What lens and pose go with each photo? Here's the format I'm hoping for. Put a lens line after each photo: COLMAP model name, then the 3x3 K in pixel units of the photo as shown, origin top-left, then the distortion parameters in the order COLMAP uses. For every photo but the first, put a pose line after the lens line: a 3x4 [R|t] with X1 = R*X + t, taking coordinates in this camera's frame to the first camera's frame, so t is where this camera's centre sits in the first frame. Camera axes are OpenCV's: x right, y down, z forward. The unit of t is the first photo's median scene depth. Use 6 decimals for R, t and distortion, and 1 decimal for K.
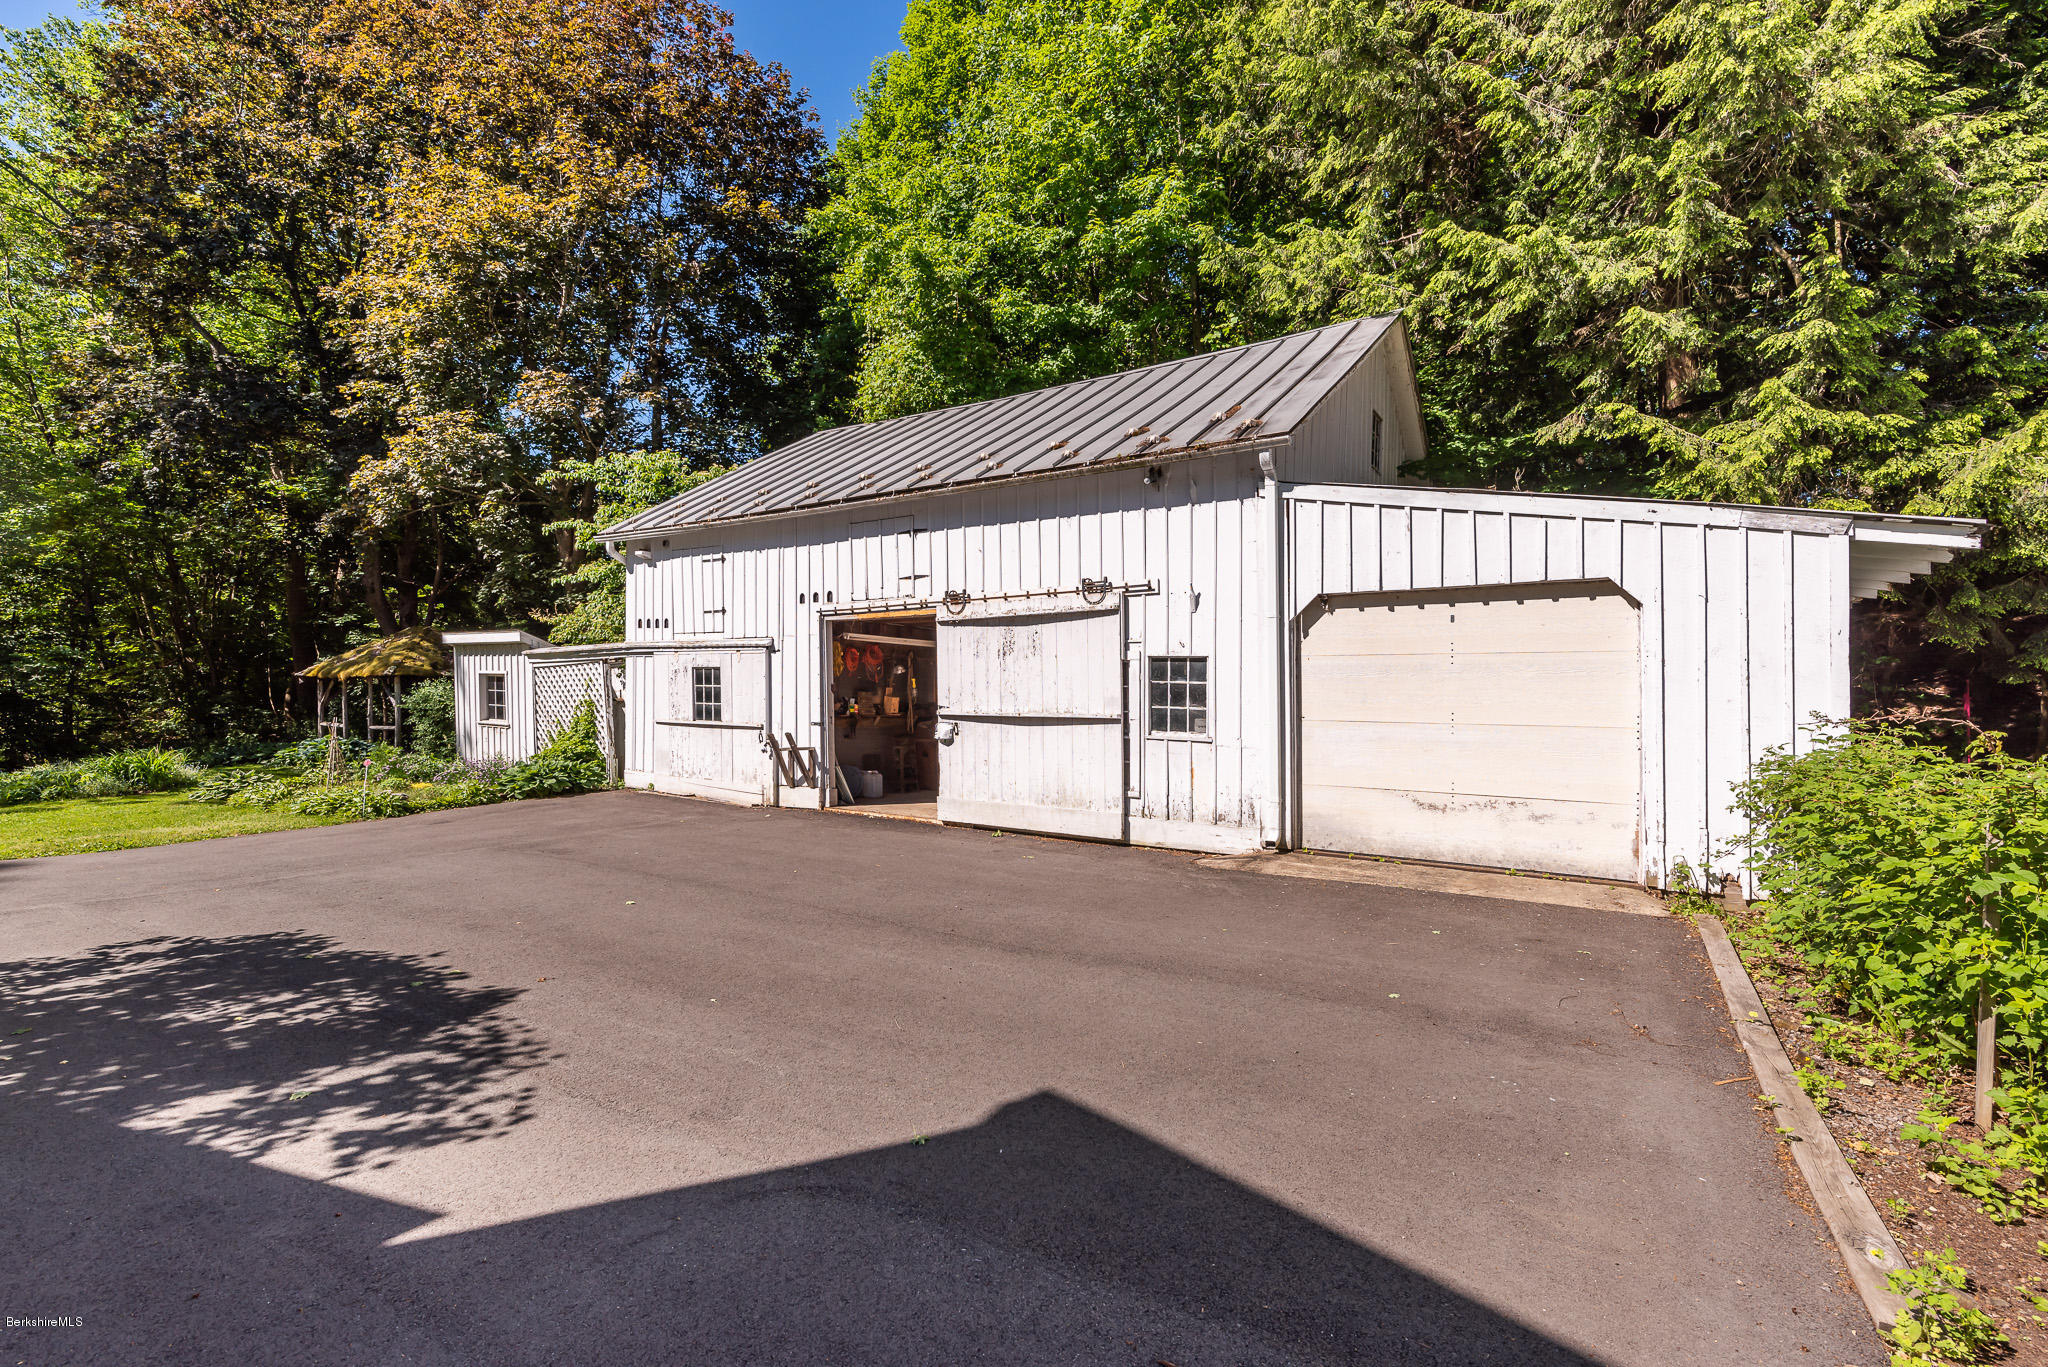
lens RADIAL K [[888.4, 0, 1011.0], [0, 888.4, 685.6], [0, 0, 1]] dist [-0.013148, -0.000041]
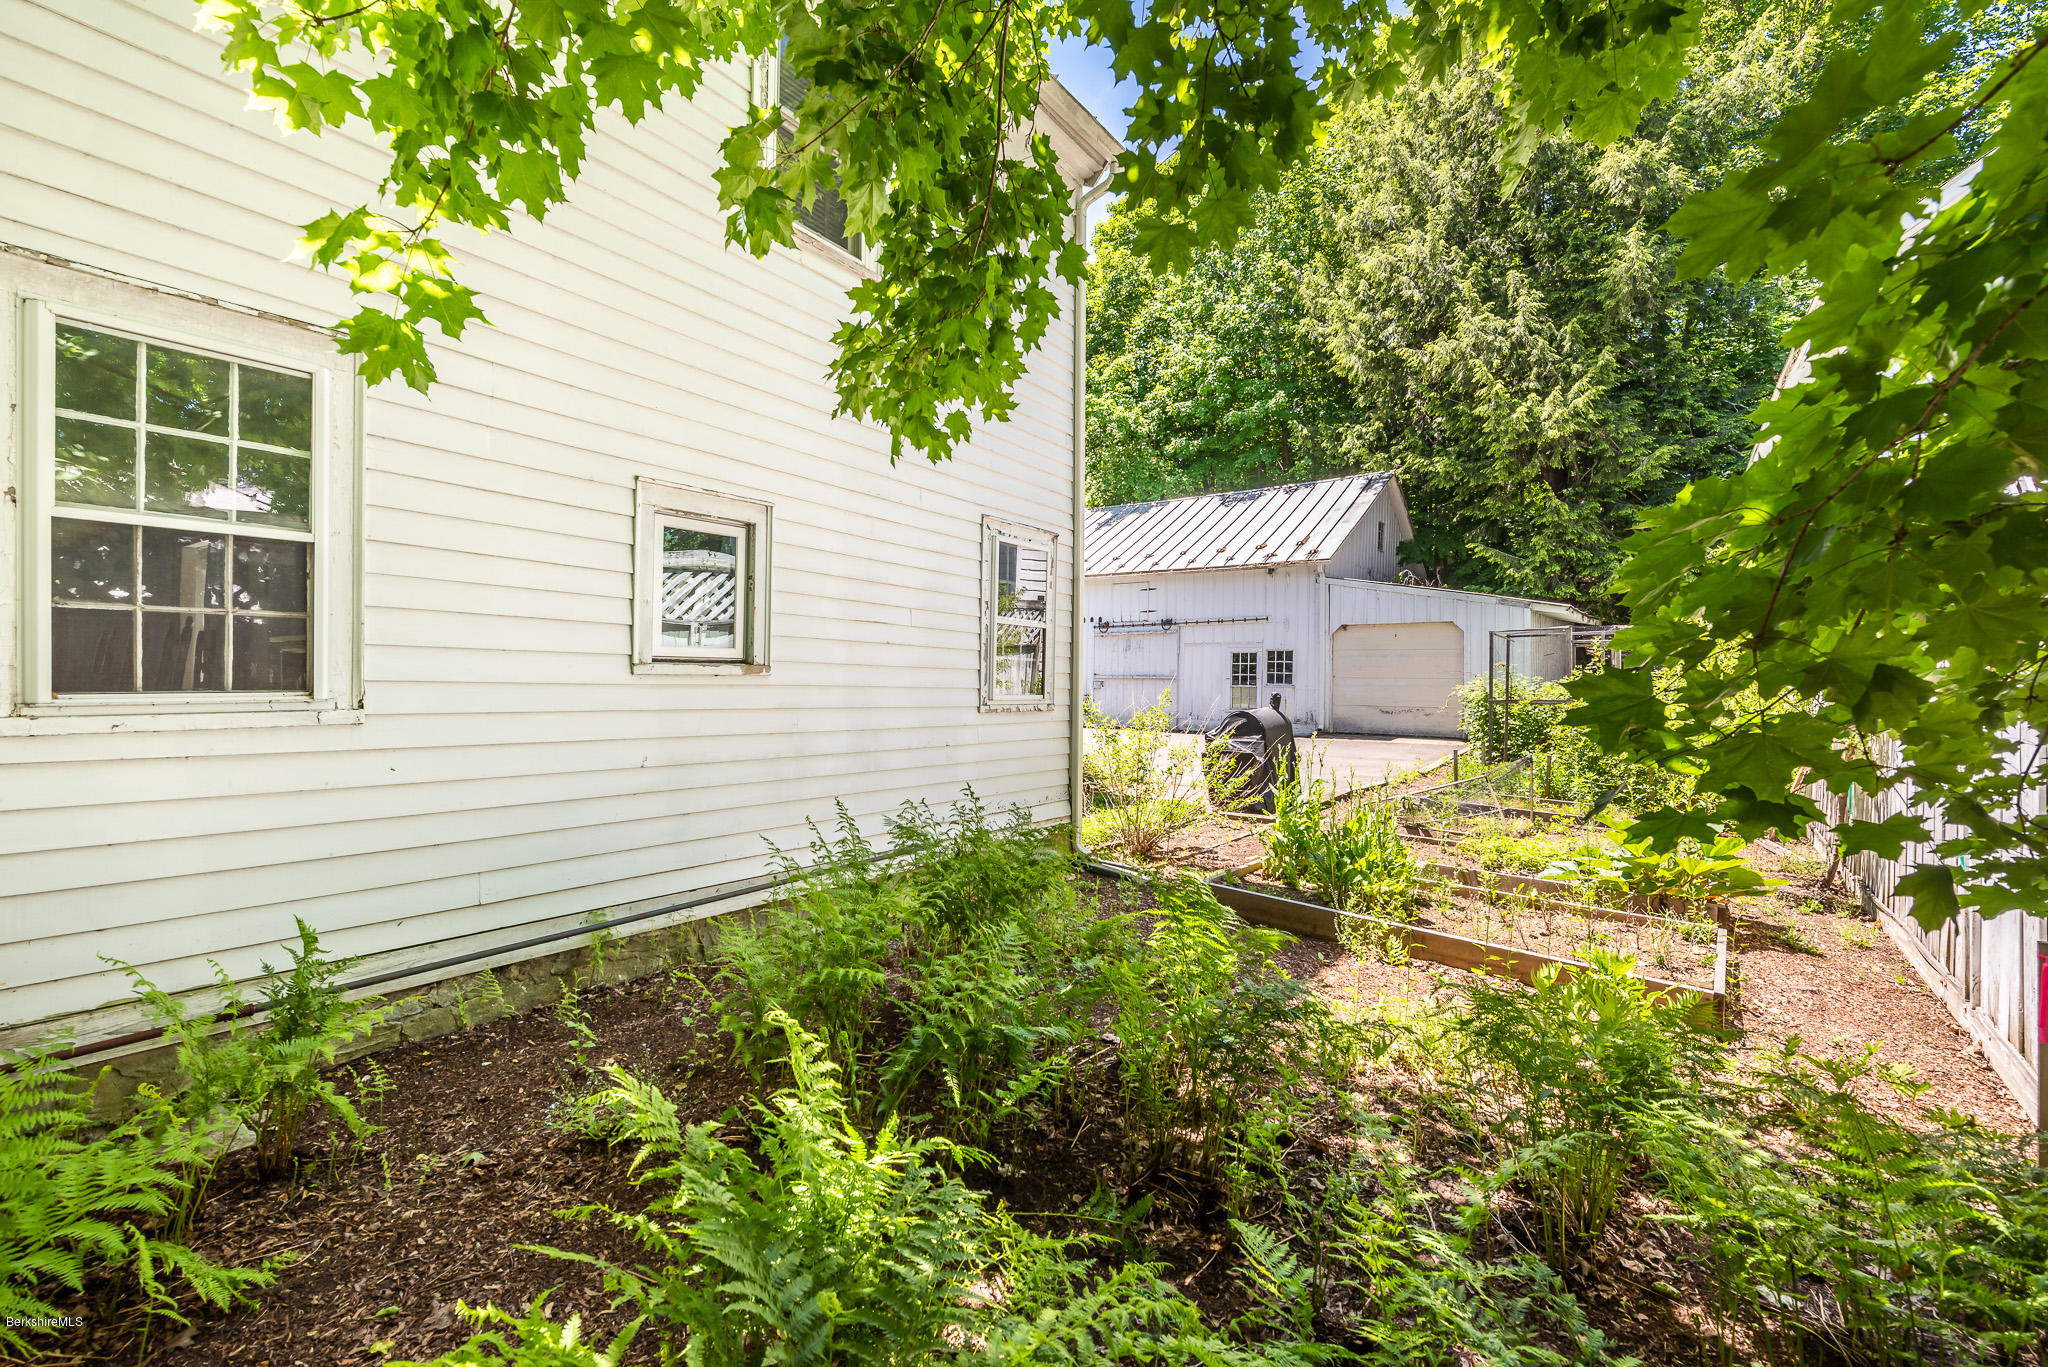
lens RADIAL K [[888.4, 0, 1011.0], [0, 888.4, 685.6], [0, 0, 1]] dist [-0.013148, -0.000041]
pose [[0.998676, 0.009729, -0.050518, -0.329955], [-0.009584, 0.999949, 0.003112, 0.048184], [0.050546, -0.002624, 0.998718, -1.113114]]
